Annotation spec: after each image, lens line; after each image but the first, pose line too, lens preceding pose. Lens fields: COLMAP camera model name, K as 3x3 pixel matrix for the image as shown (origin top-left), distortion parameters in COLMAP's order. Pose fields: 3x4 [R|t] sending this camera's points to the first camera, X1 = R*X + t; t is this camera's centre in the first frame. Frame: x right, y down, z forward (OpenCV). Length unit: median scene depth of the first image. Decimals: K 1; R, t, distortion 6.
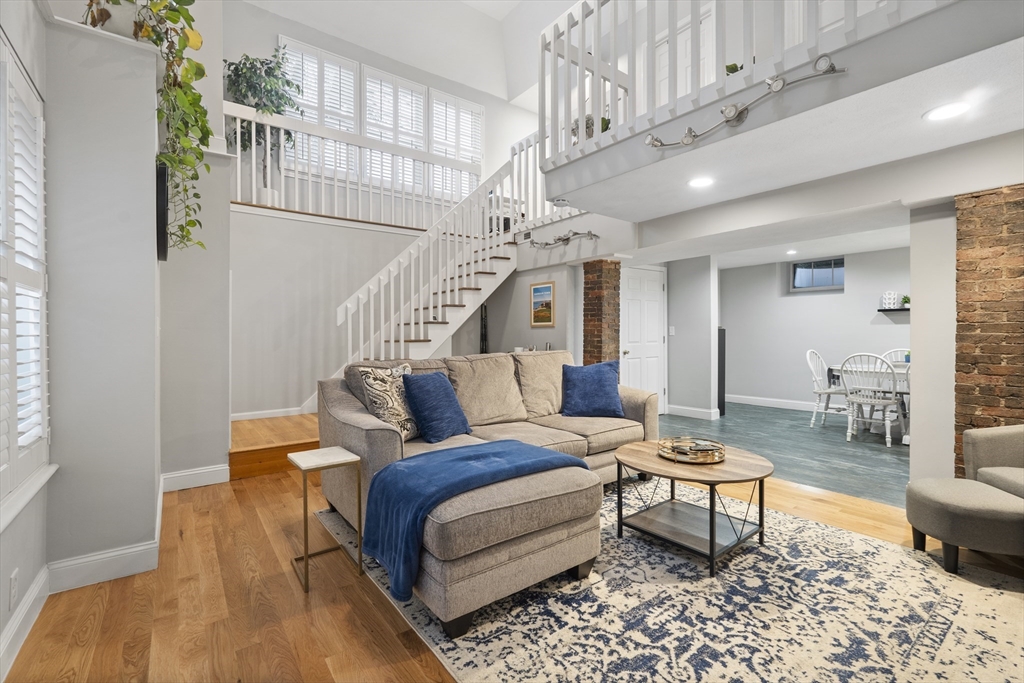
lens RADIAL K [[453.1, 0, 514.4], [0, 453.1, 331.2], [0, 0, 1]] dist [-0.000829, 0.000139]
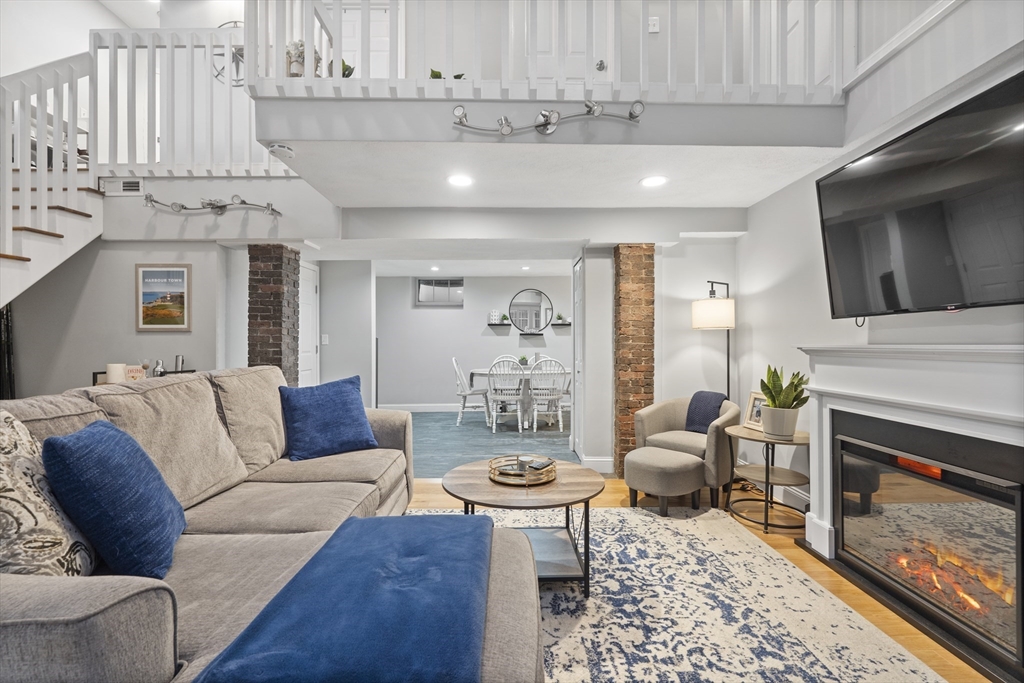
lens RADIAL K [[449.9, 0, 512.0], [0, 449.9, 341.5], [0, 0, 1]] dist [-0.003028, -0.000069]
pose [[0.601706, 0.006085, 0.798695, -0.342507], [-0.007232, 0.999971, -0.002171, 0.006139], [-0.798685, -0.004470, 0.601732, 0.461707]]
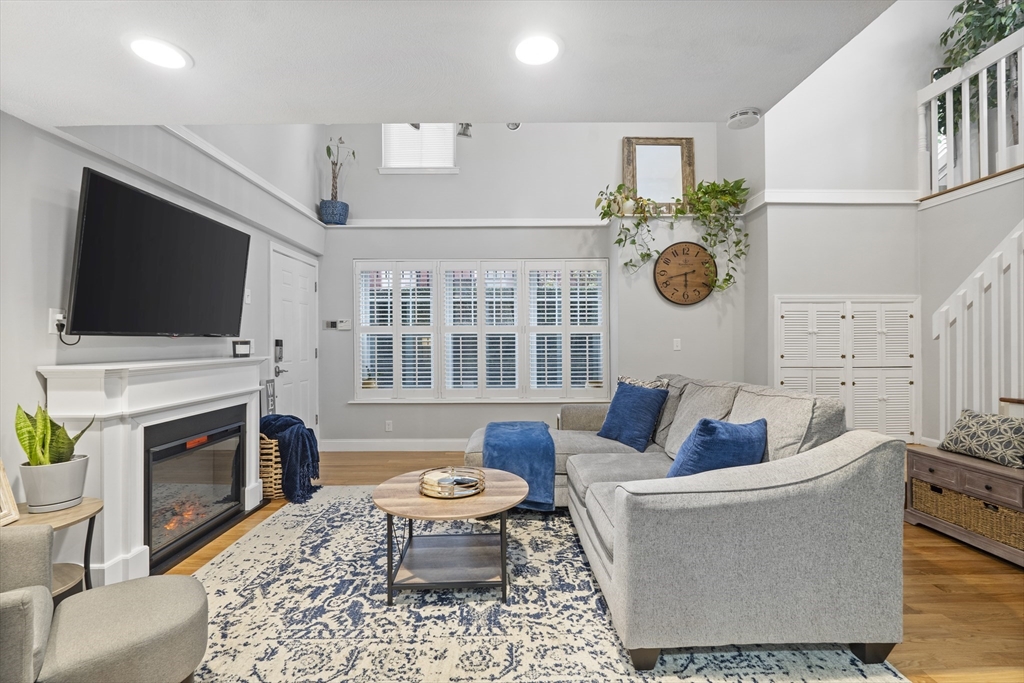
lens RADIAL K [[449.9, 0, 512.0], [0, 449.9, 341.5], [0, 0, 1]] dist [-0.003028, -0.000069]
pose [[-0.597727, 0.003383, -0.801693, 1.042381], [0.012557, 0.999908, -0.005142, -0.024419], [0.801602, -0.013141, -0.597714, 1.627879]]
